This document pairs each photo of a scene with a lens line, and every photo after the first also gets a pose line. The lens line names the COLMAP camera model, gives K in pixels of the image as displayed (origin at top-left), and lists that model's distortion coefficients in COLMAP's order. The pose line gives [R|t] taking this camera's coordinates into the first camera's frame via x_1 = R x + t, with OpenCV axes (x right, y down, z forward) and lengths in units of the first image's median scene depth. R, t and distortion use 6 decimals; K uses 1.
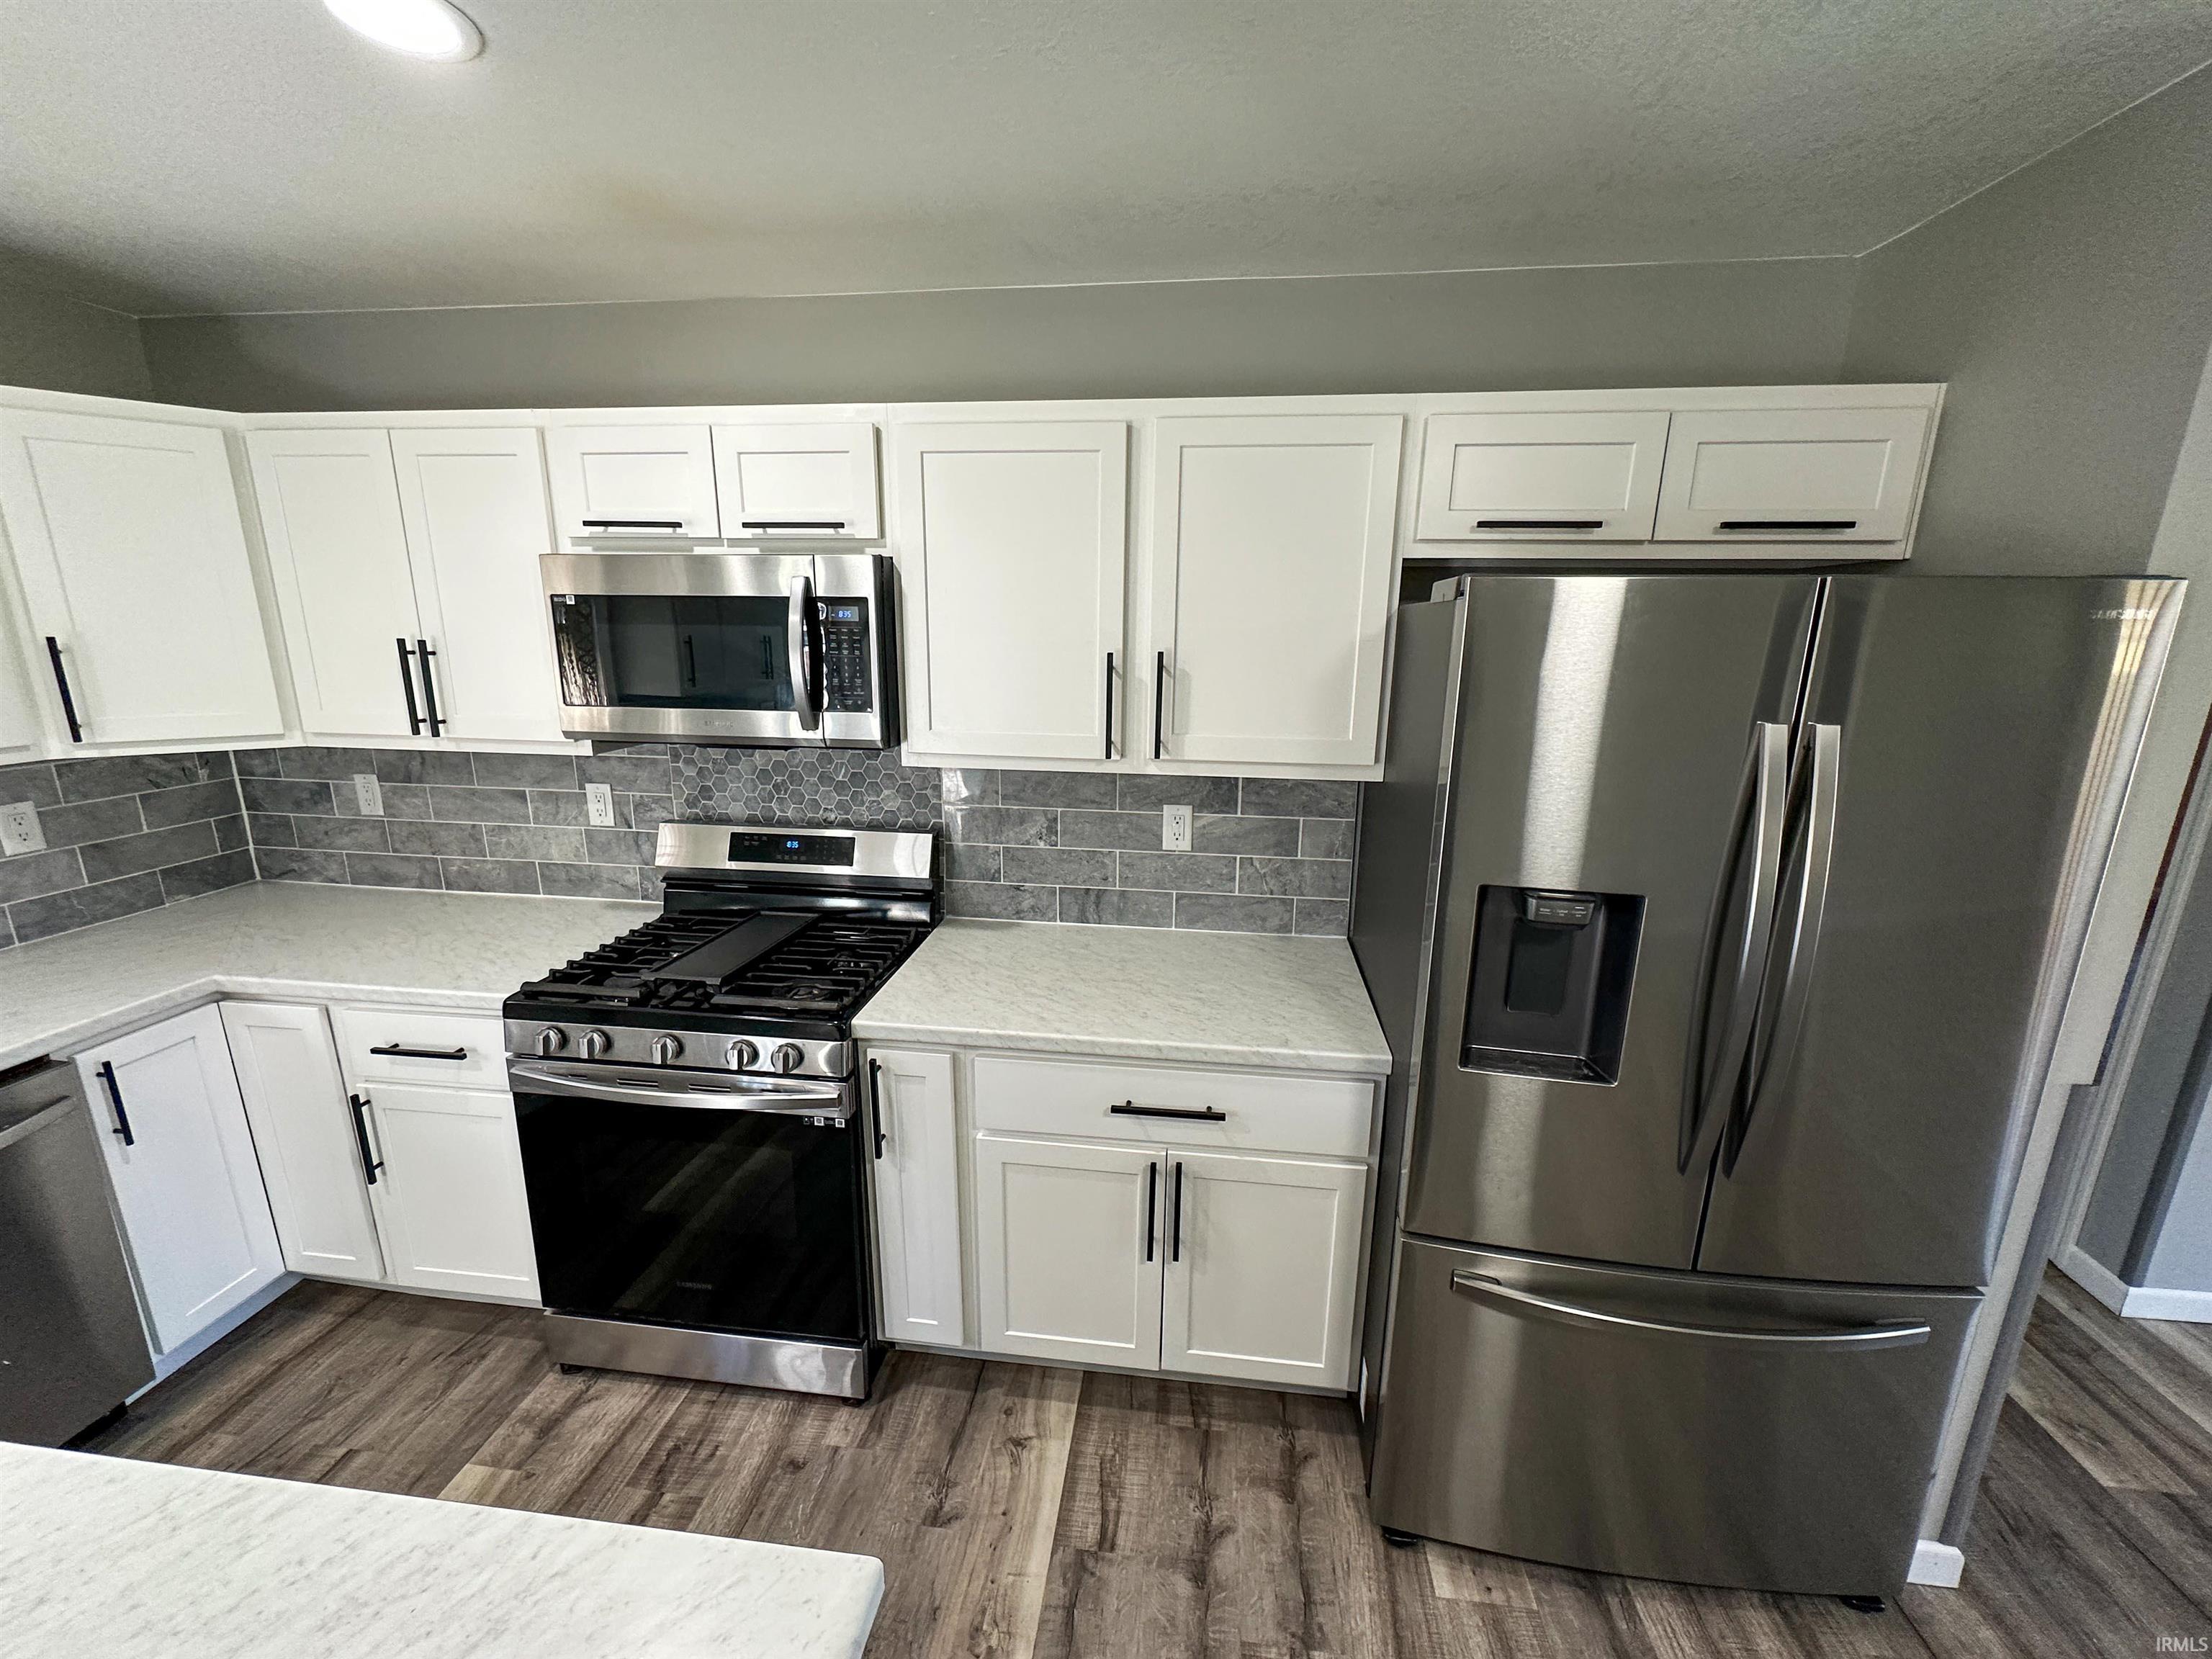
lens RADIAL K [[880.4, 0, 1106.8], [0, 880.4, 833.1], [0, 0, 1]] dist [-0.006346, -0.000032]
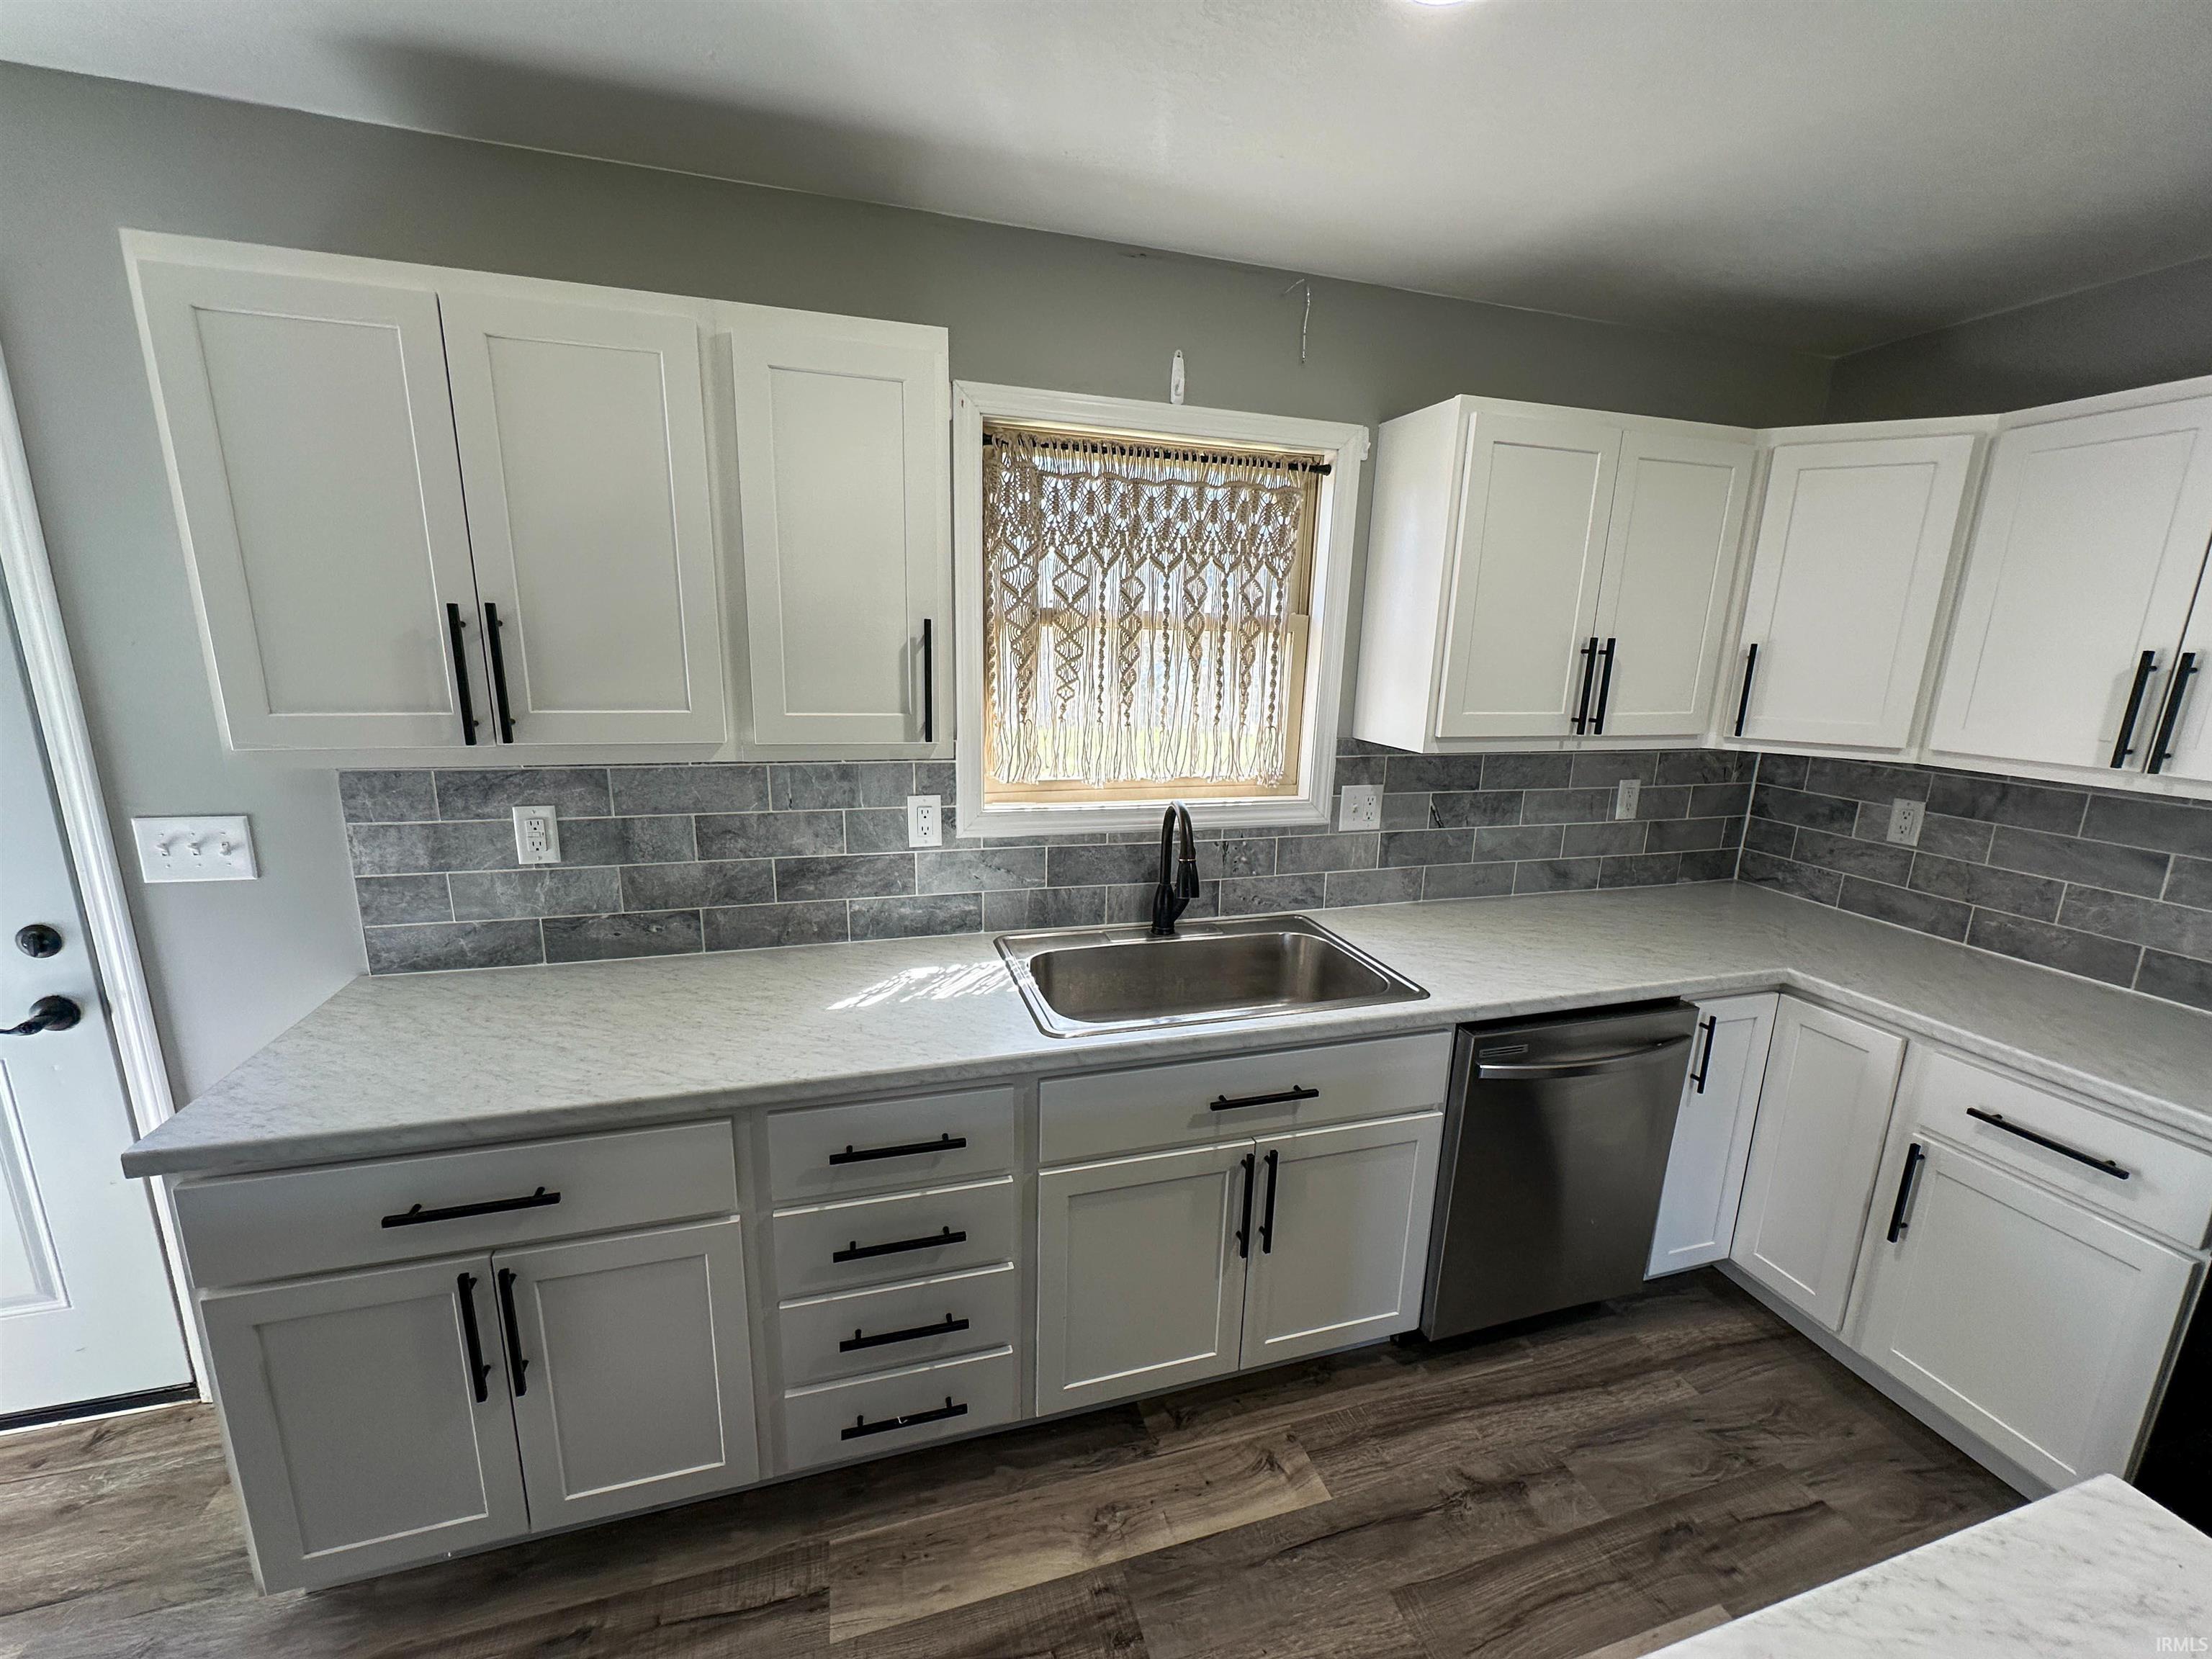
lens RADIAL K [[880.4, 0, 1100.2], [0, 880.4, 830.8], [0, 0, 1]] dist [-0.006346, -0.000032]
pose [[0.398642, 0.192795, -0.896613, -0.434289], [-0.233702, 0.966734, 0.103967, 0.085515], [0.886831, 0.168094, 0.430437, -0.196750]]
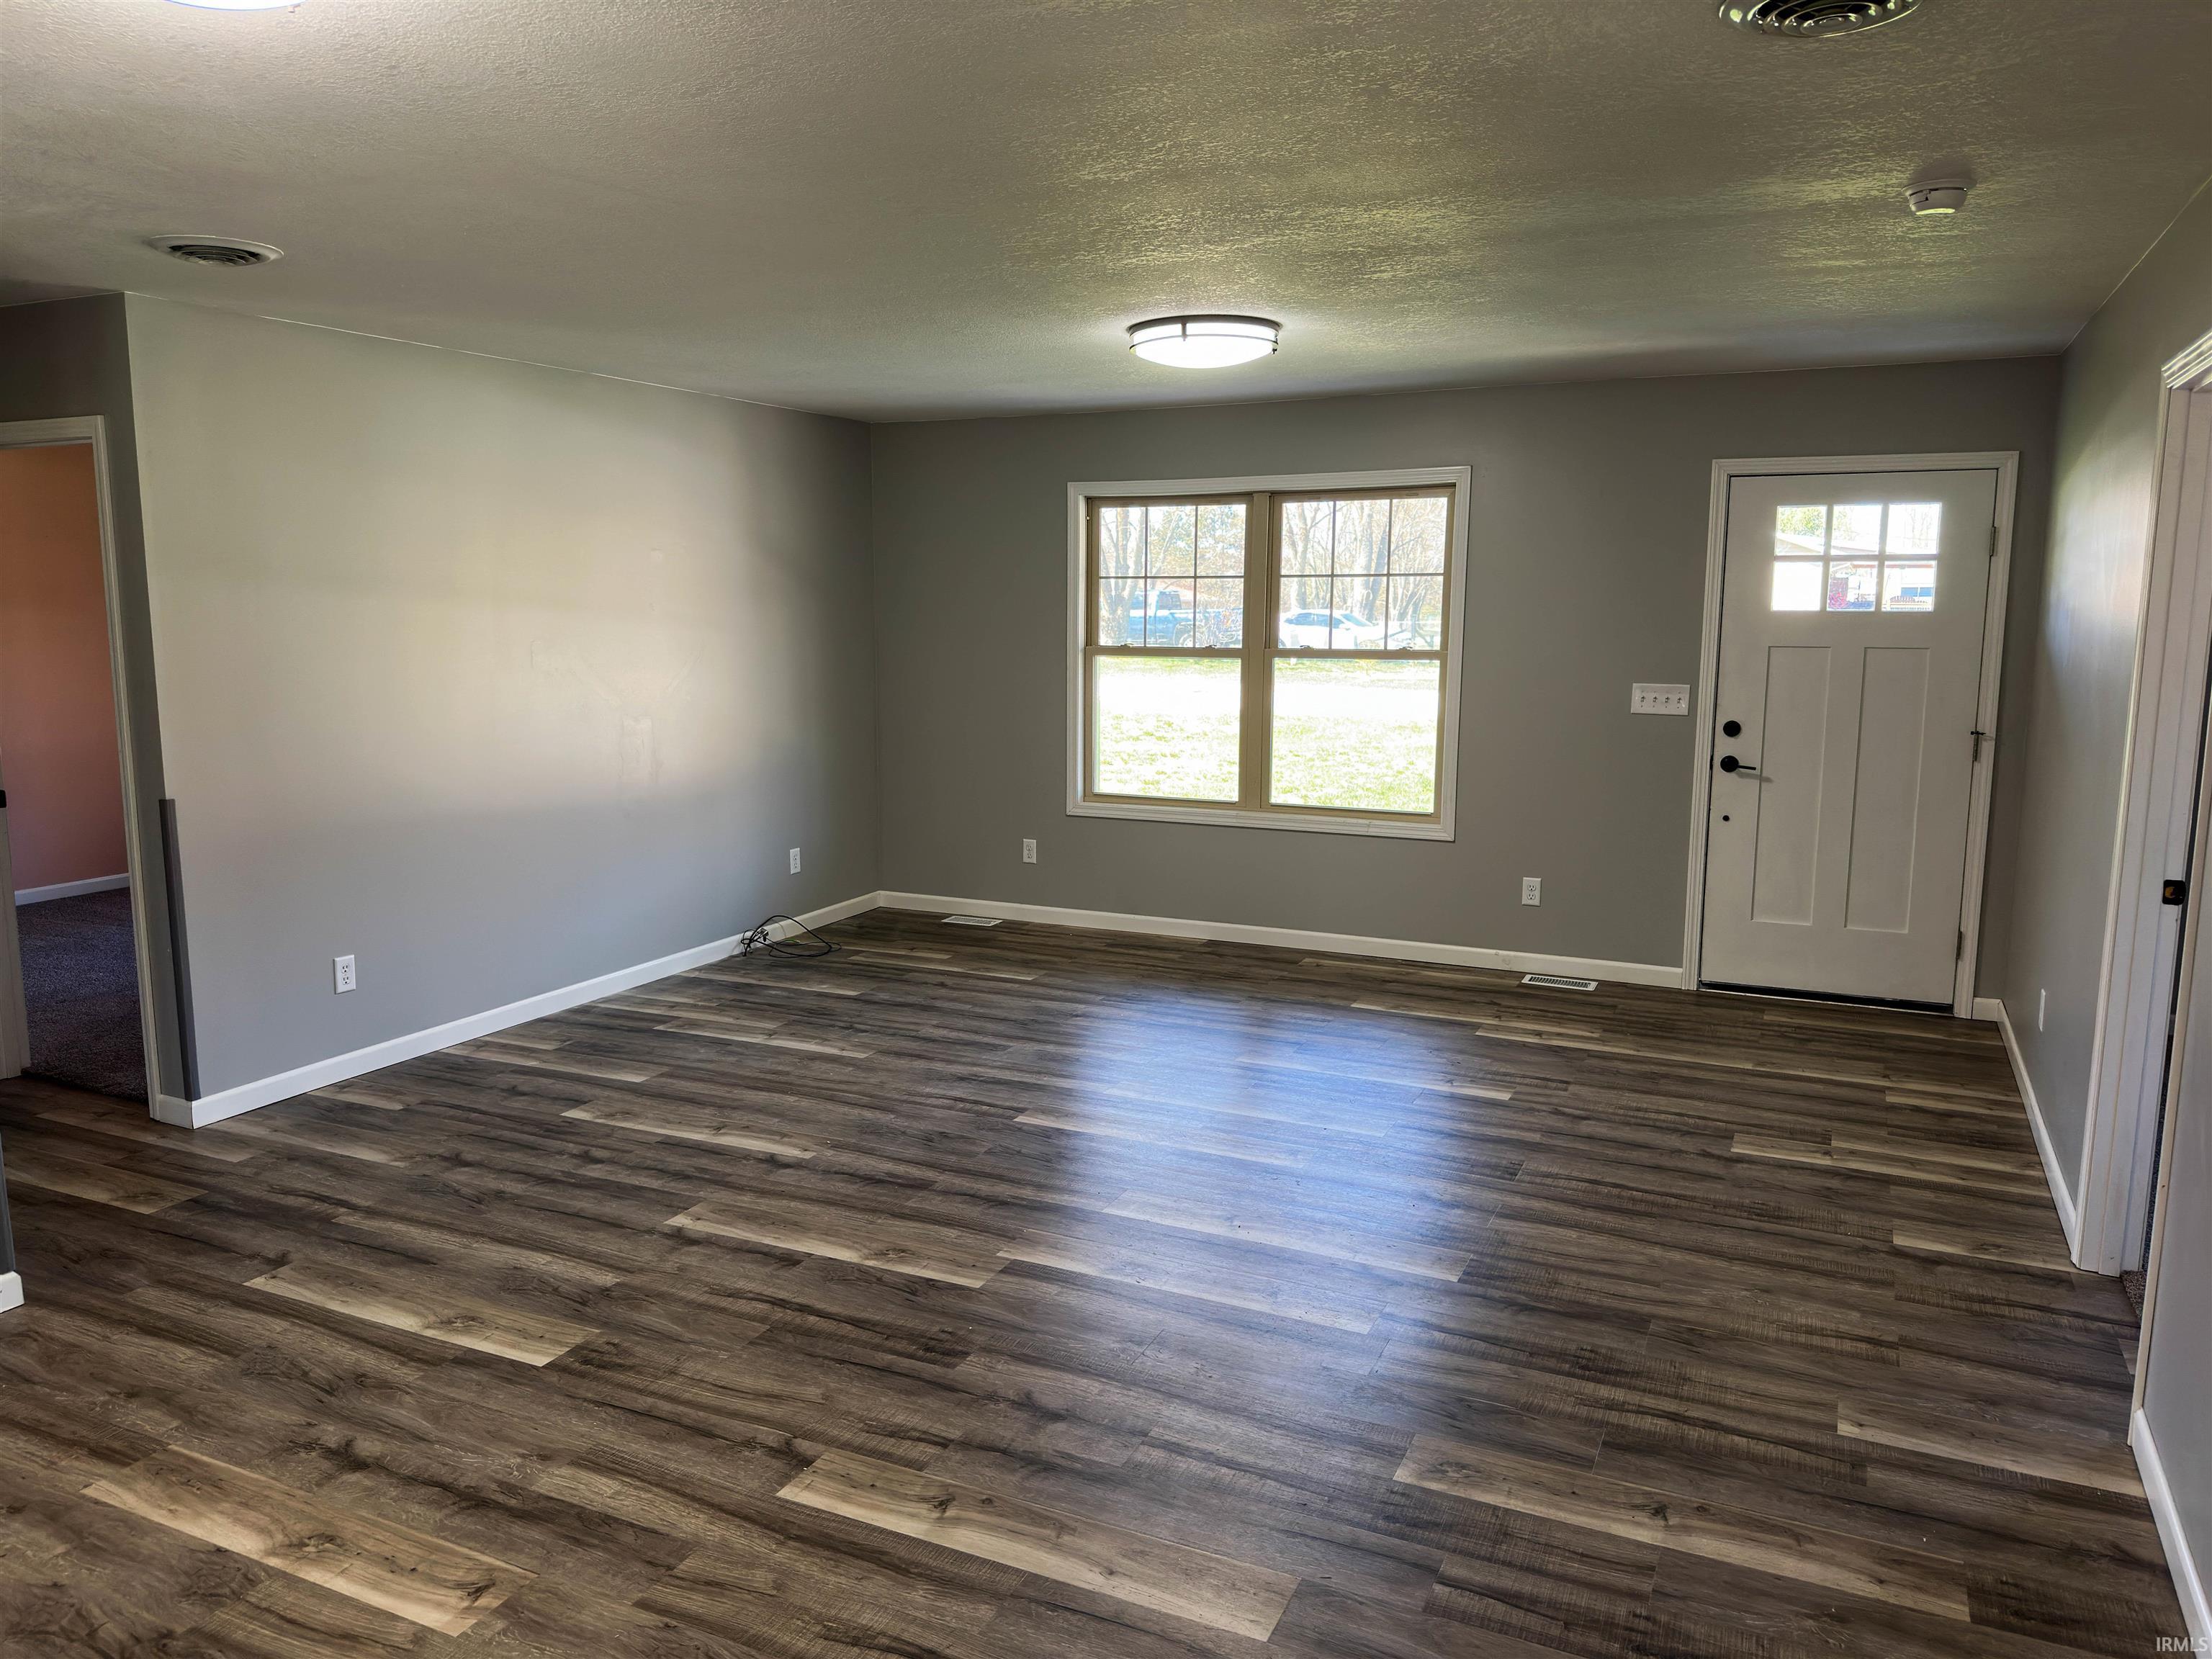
lens RADIAL K [[1552.1, 0, 1099.3], [0, 1552.1, 834.2], [0, 0, 1]] dist [0.013091, 0.001607]
pose [[0.309700, -0.148347, 0.939191, -0.434709], [0.224484, 0.971239, 0.079385, 0.309163], [-0.923955, 0.186248, 0.334094, -1.037273]]
